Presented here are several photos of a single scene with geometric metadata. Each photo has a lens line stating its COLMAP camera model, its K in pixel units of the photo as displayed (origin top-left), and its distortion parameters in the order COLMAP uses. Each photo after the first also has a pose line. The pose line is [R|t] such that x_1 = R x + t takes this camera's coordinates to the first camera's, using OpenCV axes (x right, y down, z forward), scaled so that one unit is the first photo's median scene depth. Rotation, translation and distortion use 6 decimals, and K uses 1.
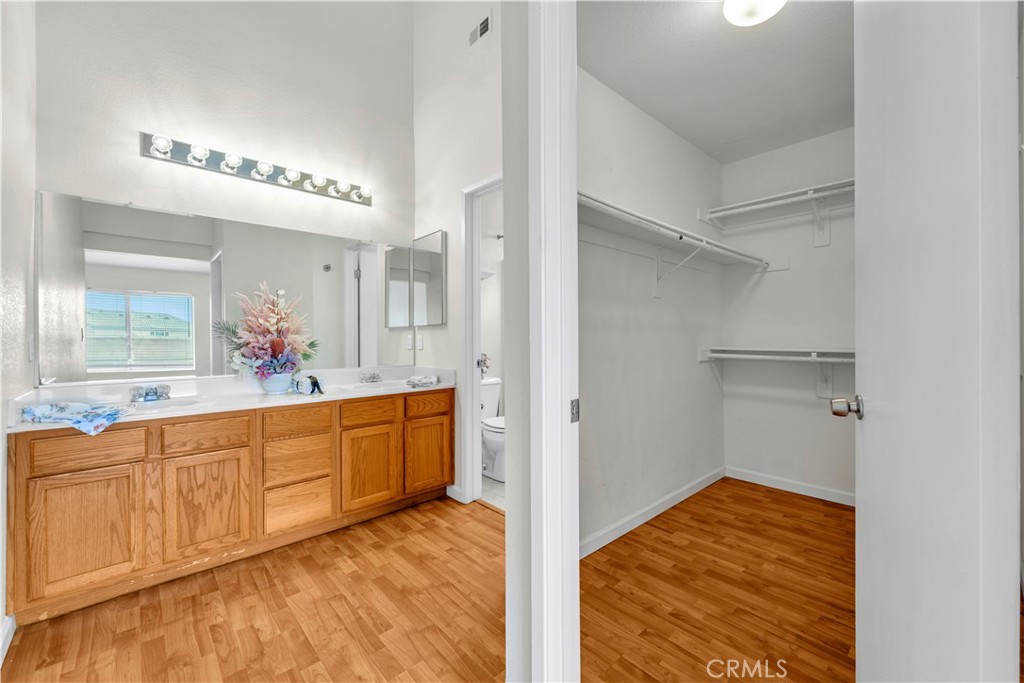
lens RADIAL K [[412.5, 0, 513.4], [0, 412.5, 338.1], [0, 0, 1]] dist [0.000908, -0.000216]
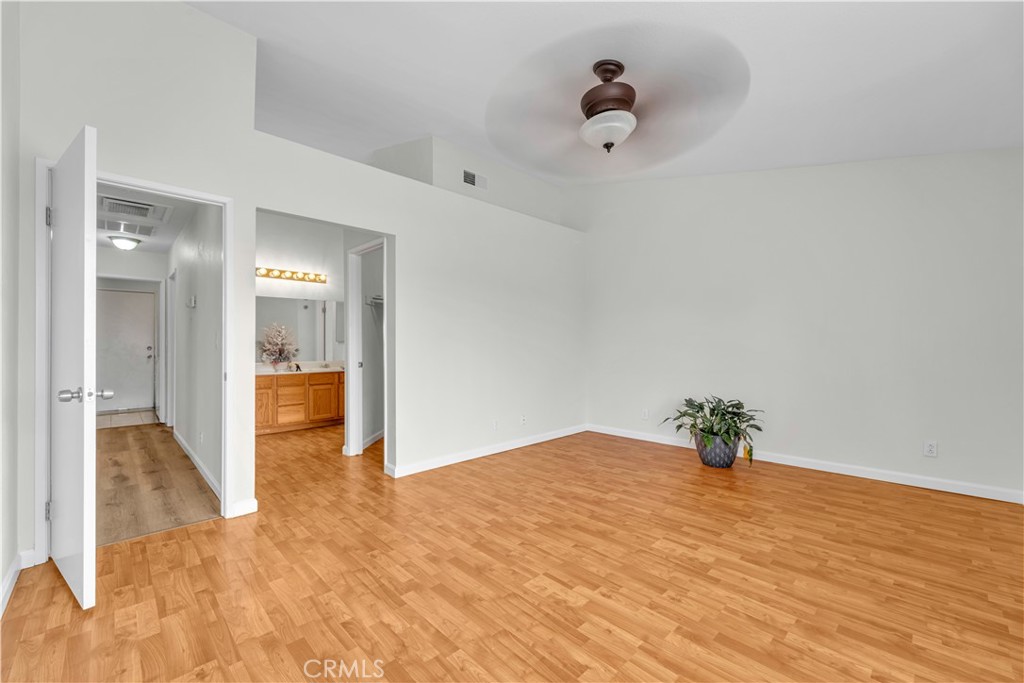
lens RADIAL K [[410.7, 0, 513.9], [0, 410.7, 335.8], [0, 0, 1]] dist [0.001531, -0.000152]
pose [[0.999511, -0.007701, 0.030297, 0.678477], [0.008430, 0.999676, -0.024001, 0.002828], [-0.030102, 0.024245, 0.999253, -1.378082]]
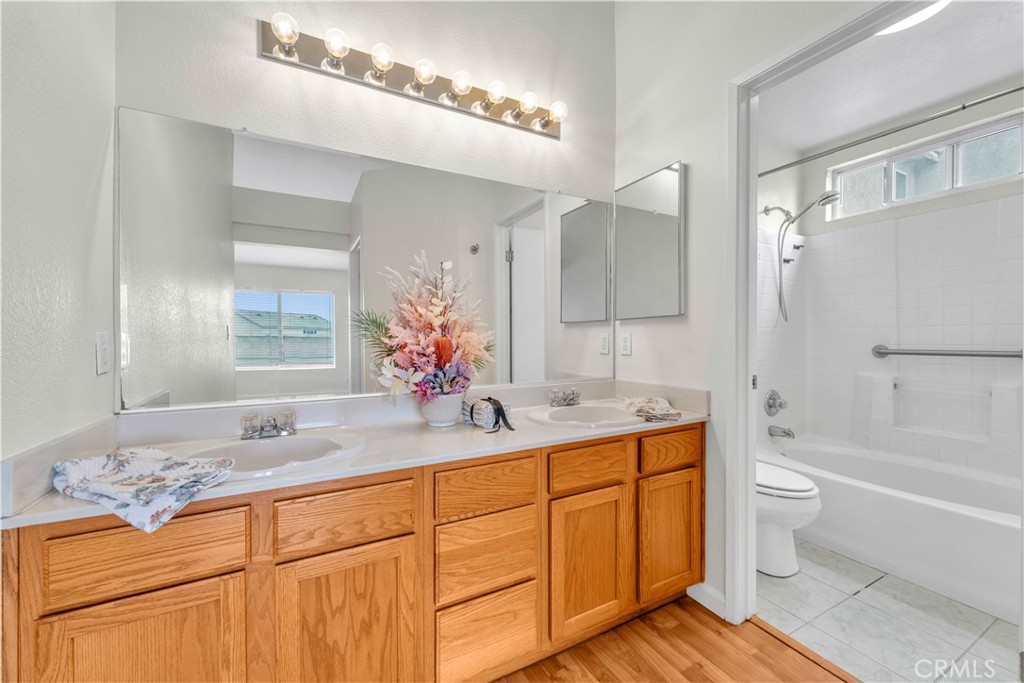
lens RADIAL K [[409.4, 0, 512.7], [0, 409.4, 341.0], [0, 0, 1]] dist [0.002064, -0.000001]
pose [[0.968517, 0.005401, -0.248888, -0.319603], [-0.002780, 0.999937, 0.010881, -0.001670], [0.248931, -0.009847, 0.968471, 0.428288]]
